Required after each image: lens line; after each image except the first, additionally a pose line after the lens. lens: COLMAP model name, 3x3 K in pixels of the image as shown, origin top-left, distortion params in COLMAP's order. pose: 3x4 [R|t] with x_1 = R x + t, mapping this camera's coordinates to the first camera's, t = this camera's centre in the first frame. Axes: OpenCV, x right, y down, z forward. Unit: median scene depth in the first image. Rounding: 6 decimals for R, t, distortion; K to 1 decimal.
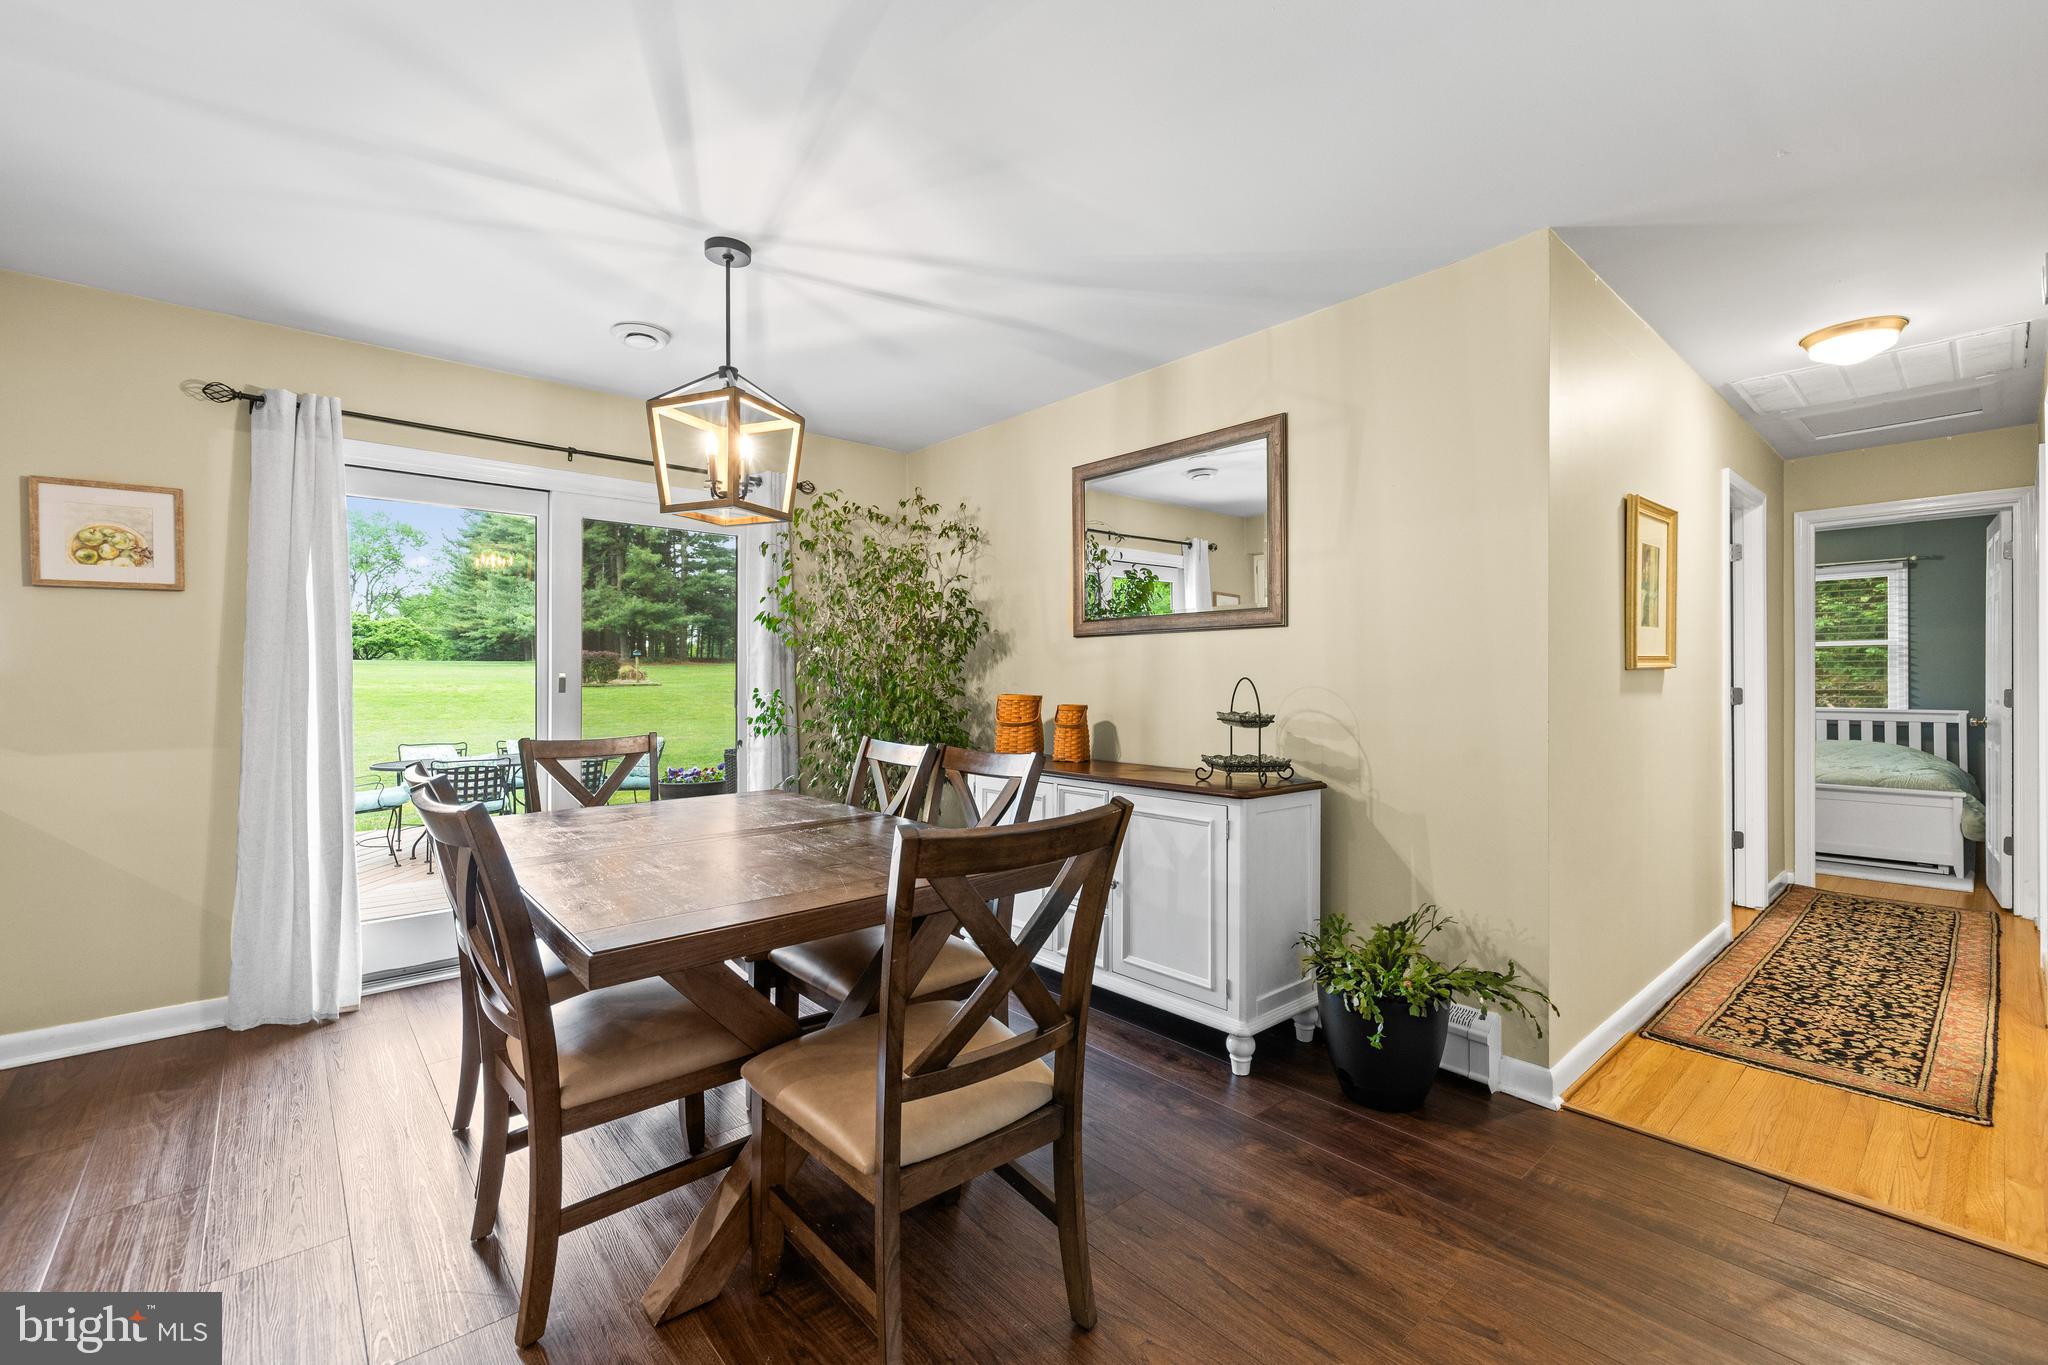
lens RADIAL K [[865.4, 0, 1026.7], [0, 865.4, 678.3], [0, 0, 1]] dist [0.003989, -0.000068]
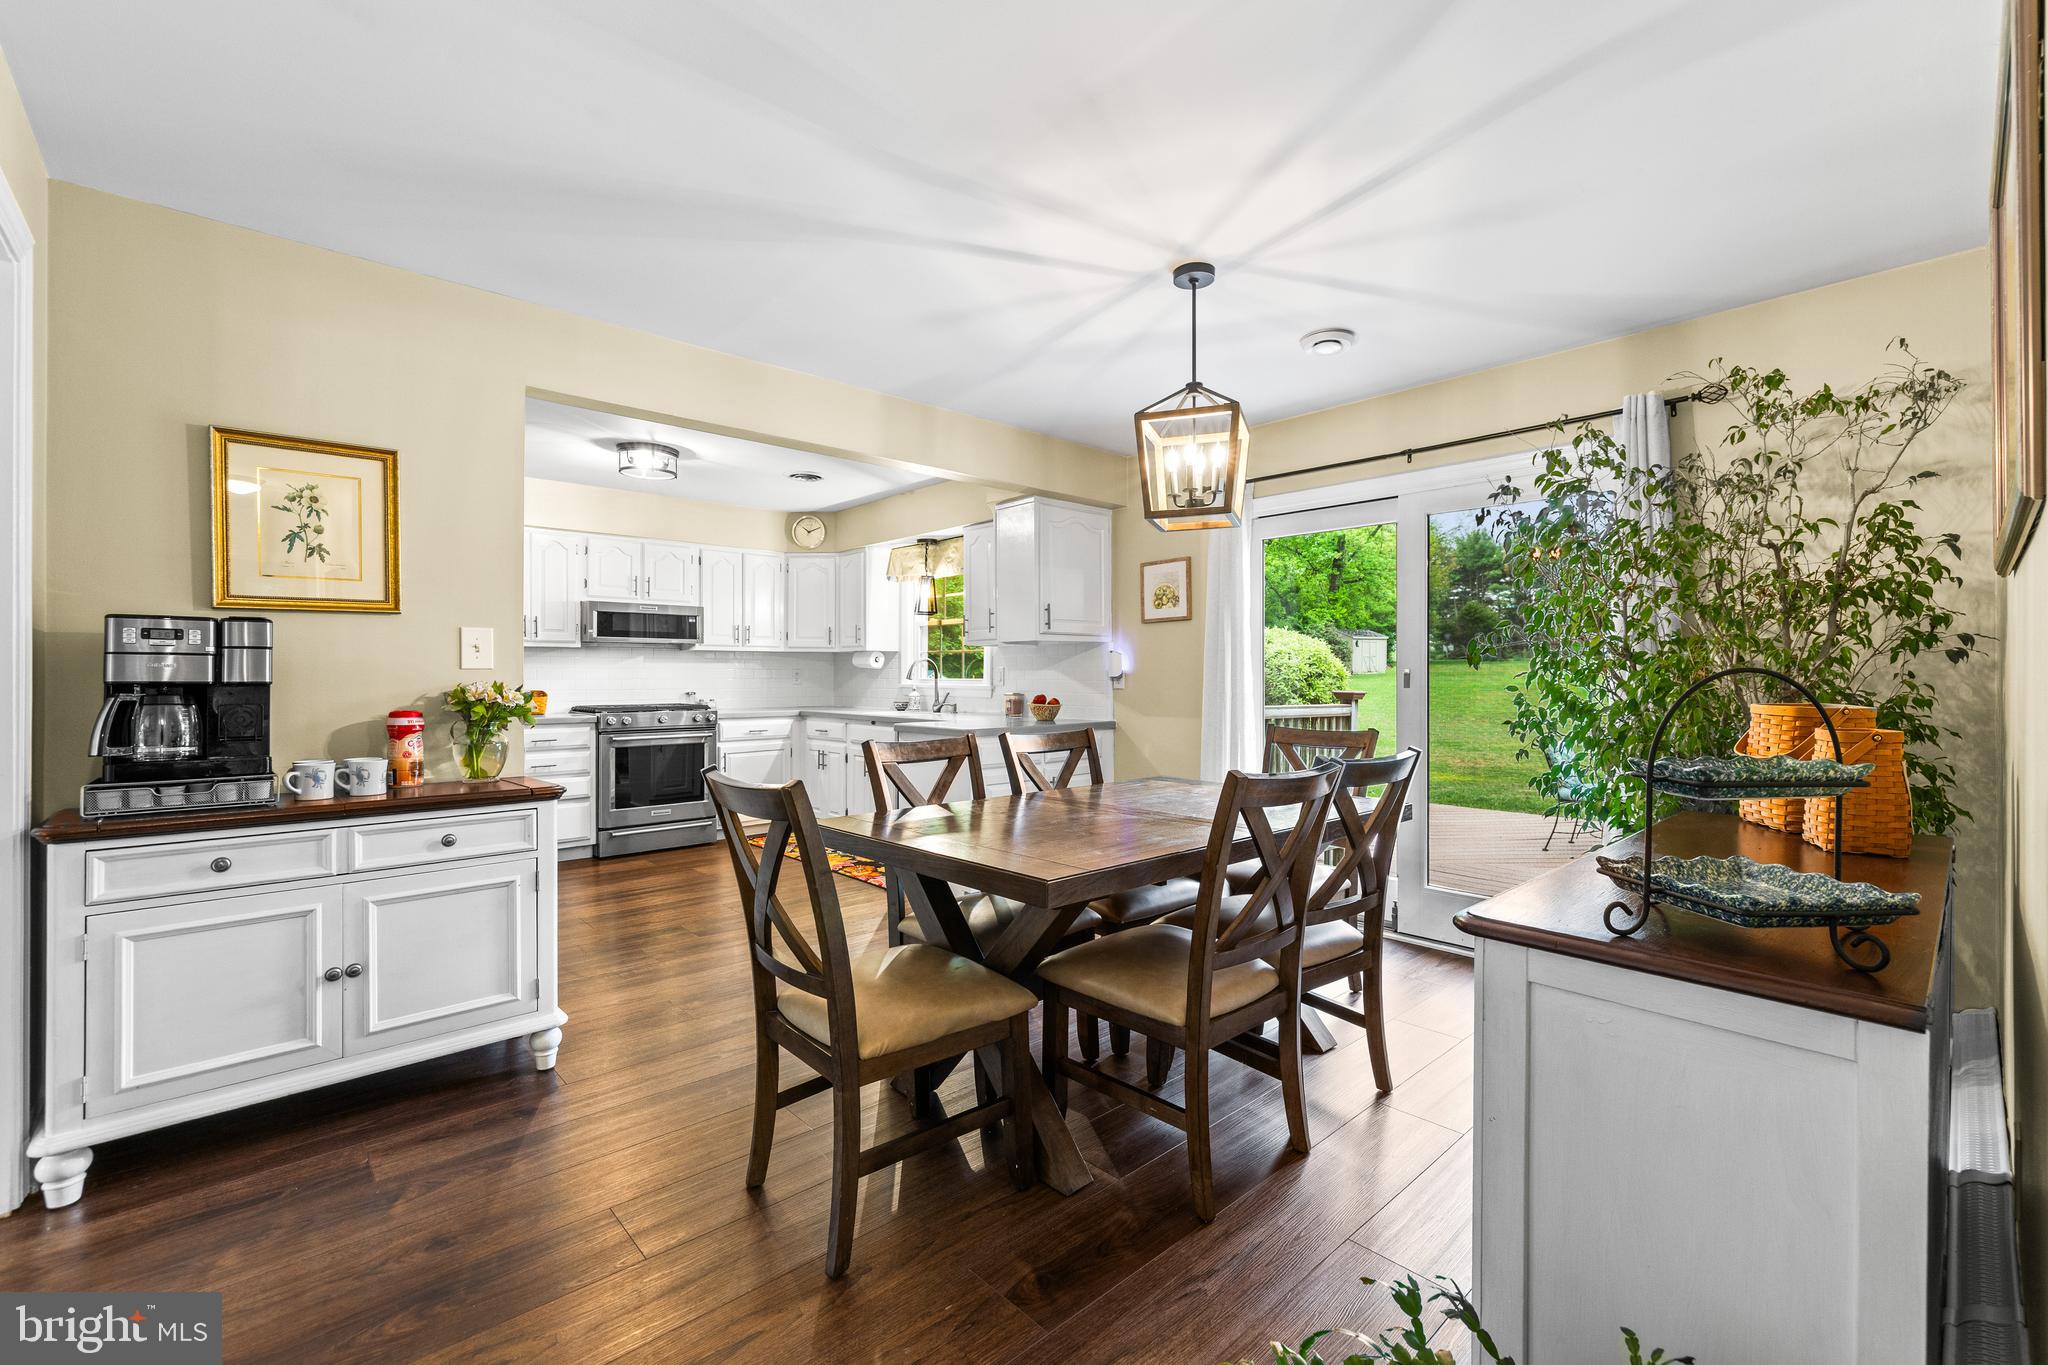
lens RADIAL K [[865.4, 0, 1035.1], [0, 865.4, 678.7], [0, 0, 1]] dist [0.003989, -0.000068]
pose [[0.028906, 0.004945, -0.999570, 0.669512], [0.002273, 0.999985, 0.005013, -0.000058], [0.999580, -0.002417, 0.028895, 0.715593]]
